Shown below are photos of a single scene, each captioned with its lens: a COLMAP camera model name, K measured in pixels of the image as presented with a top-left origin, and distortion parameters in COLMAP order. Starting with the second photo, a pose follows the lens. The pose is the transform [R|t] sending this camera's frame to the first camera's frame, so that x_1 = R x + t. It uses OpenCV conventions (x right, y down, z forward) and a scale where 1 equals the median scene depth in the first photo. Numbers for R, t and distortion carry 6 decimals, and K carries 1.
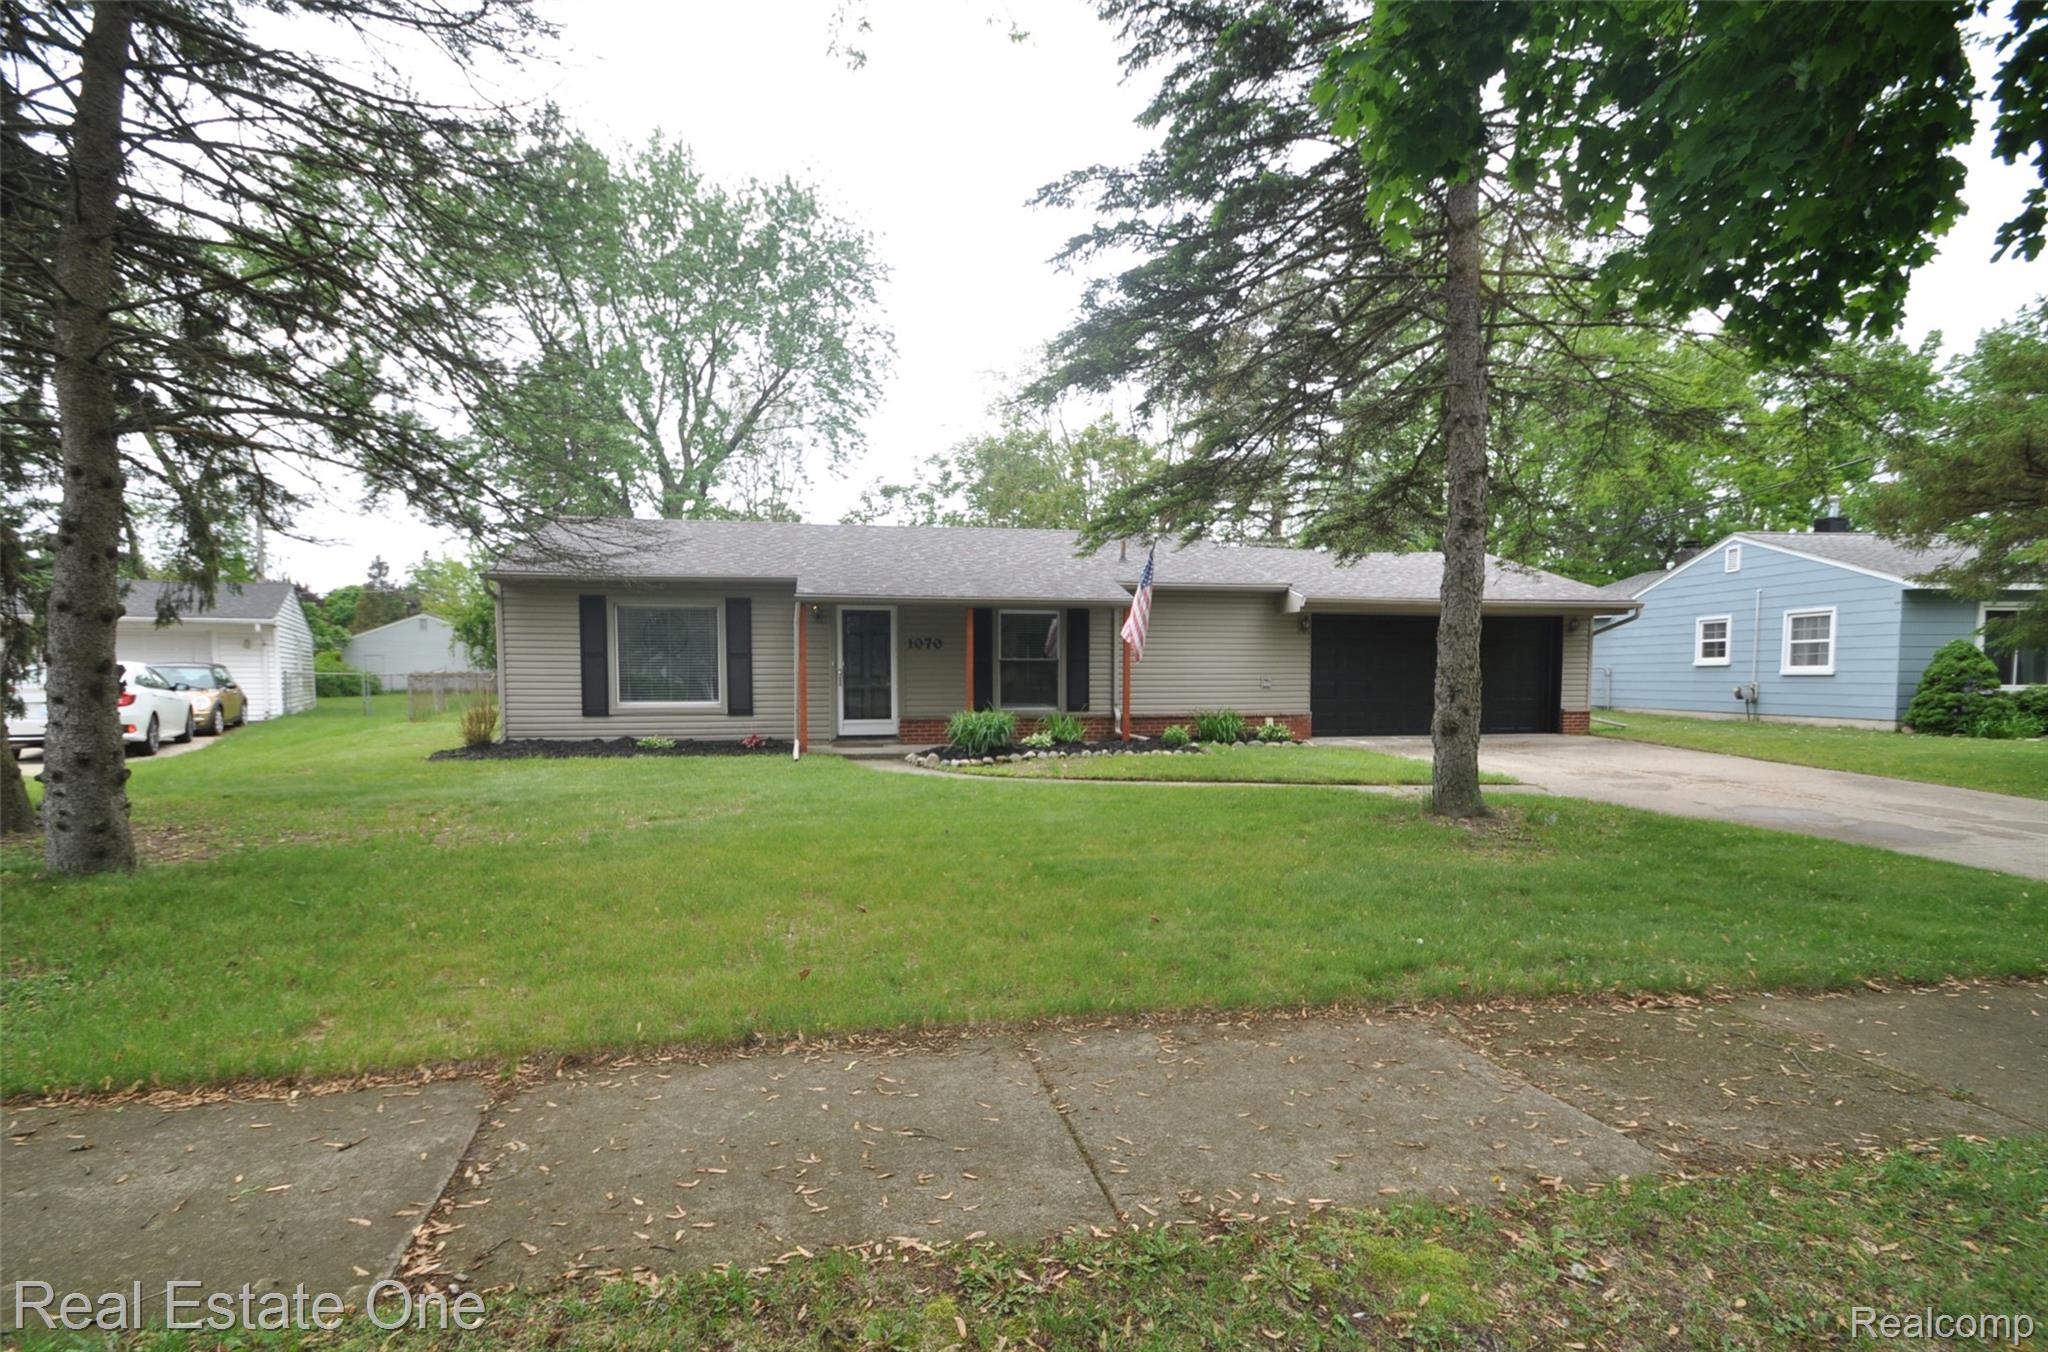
lens RADIAL K [[963.5, 0, 1023.6], [0, 963.5, 698.6], [0, 0, 1]] dist [-0.001233, -0.000541]
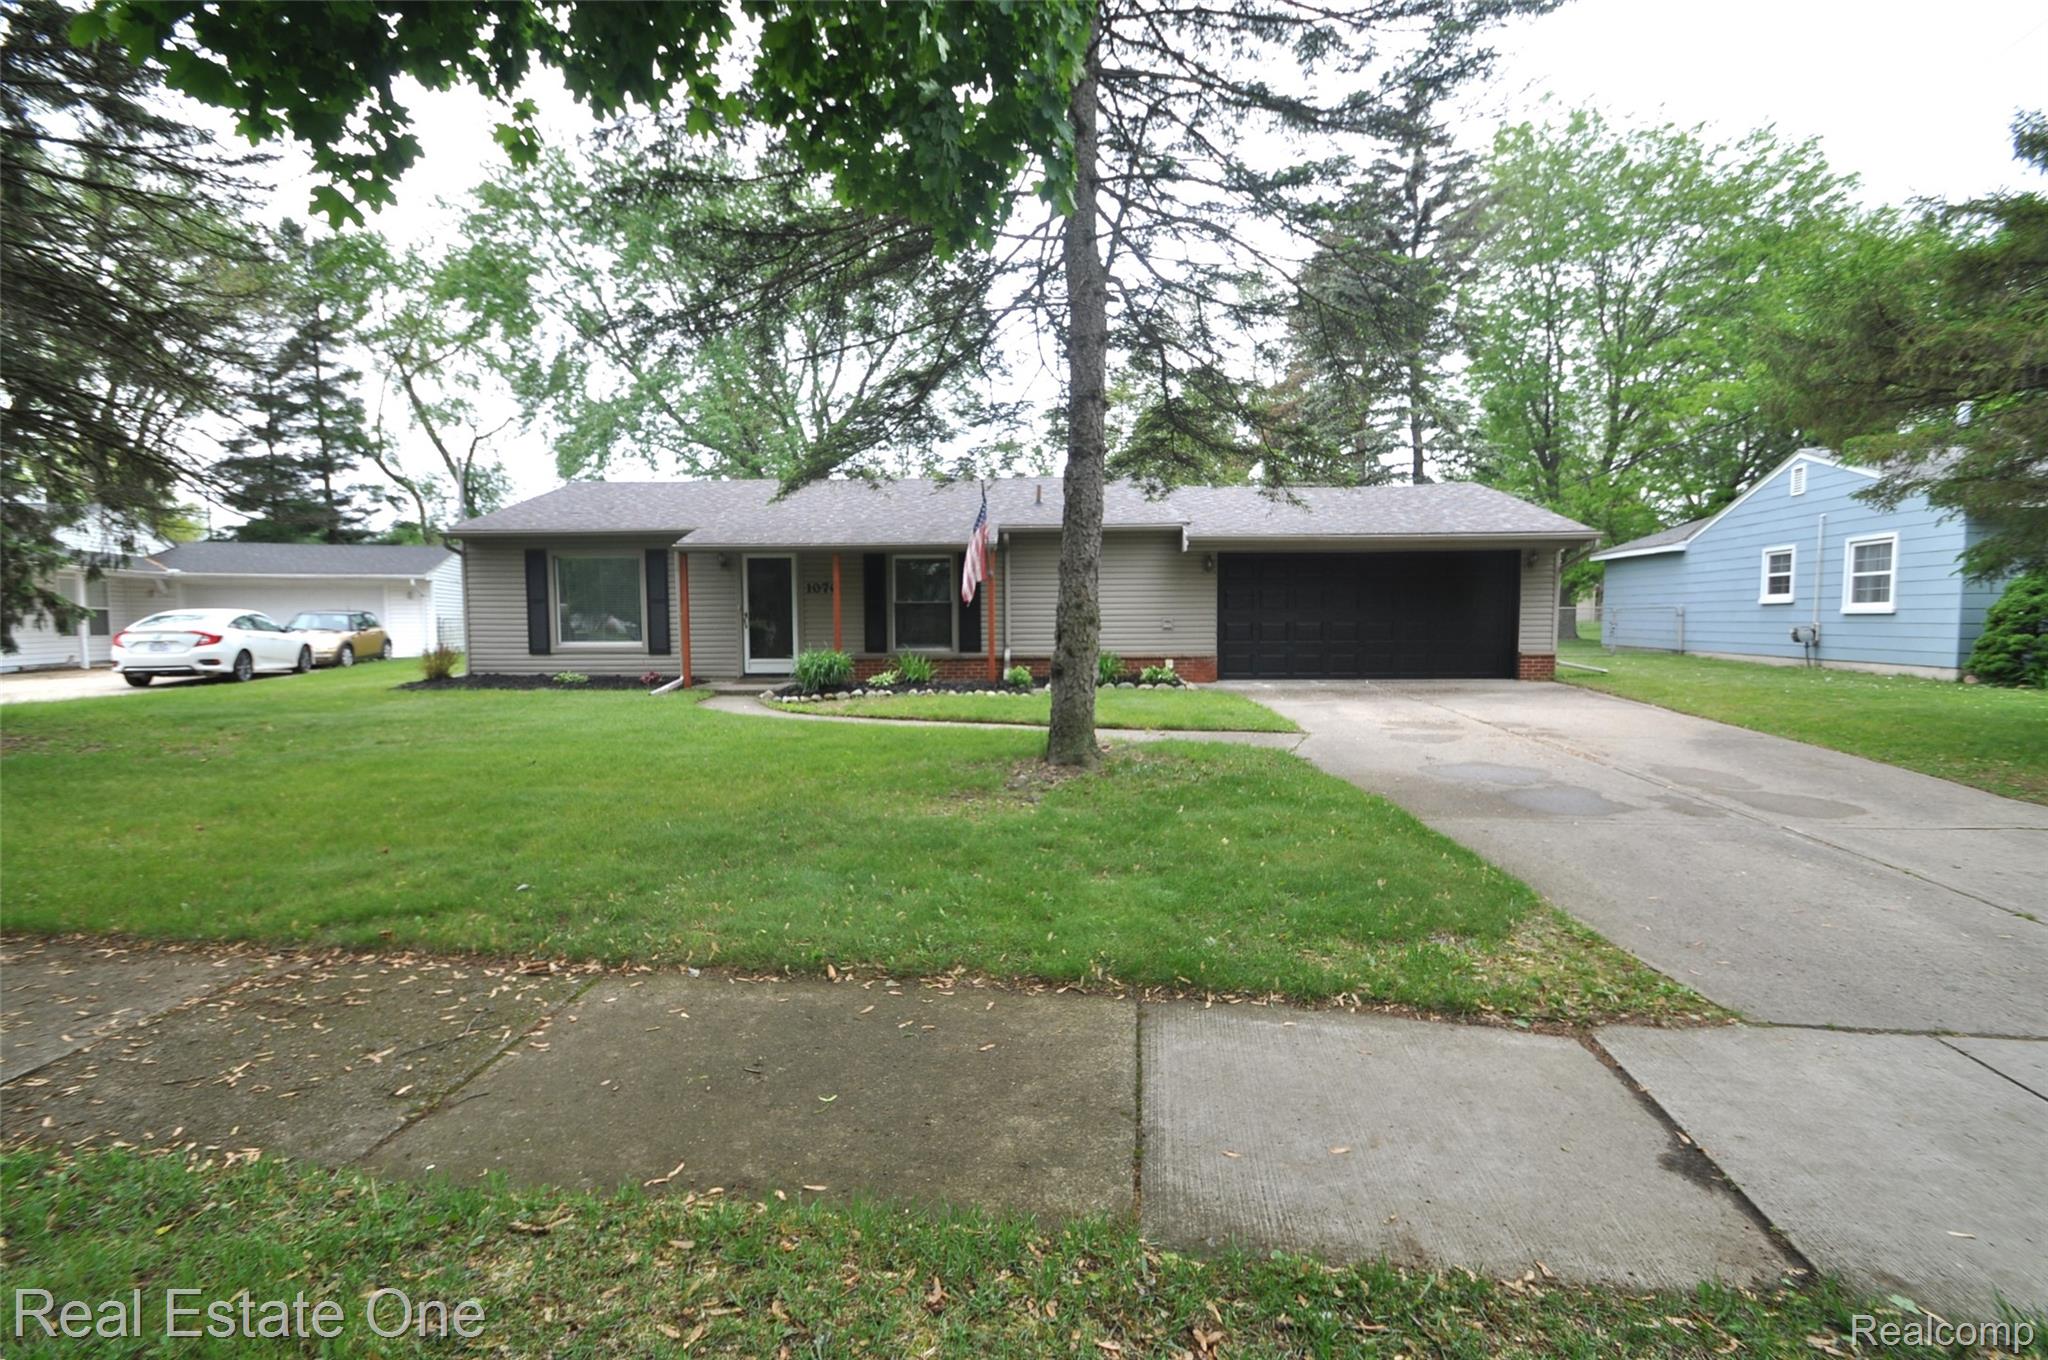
lens RADIAL K [[897.9, 0, 1018.3], [0, 897.9, 684.8], [0, 0, 1]] dist [0.005543, -0.010827]
pose [[0.974164, 0.012414, -0.225500, 0.324984], [-0.001522, 0.998826, 0.048411, 0.001431], [0.225836, -0.046817, 0.973040, 0.072574]]
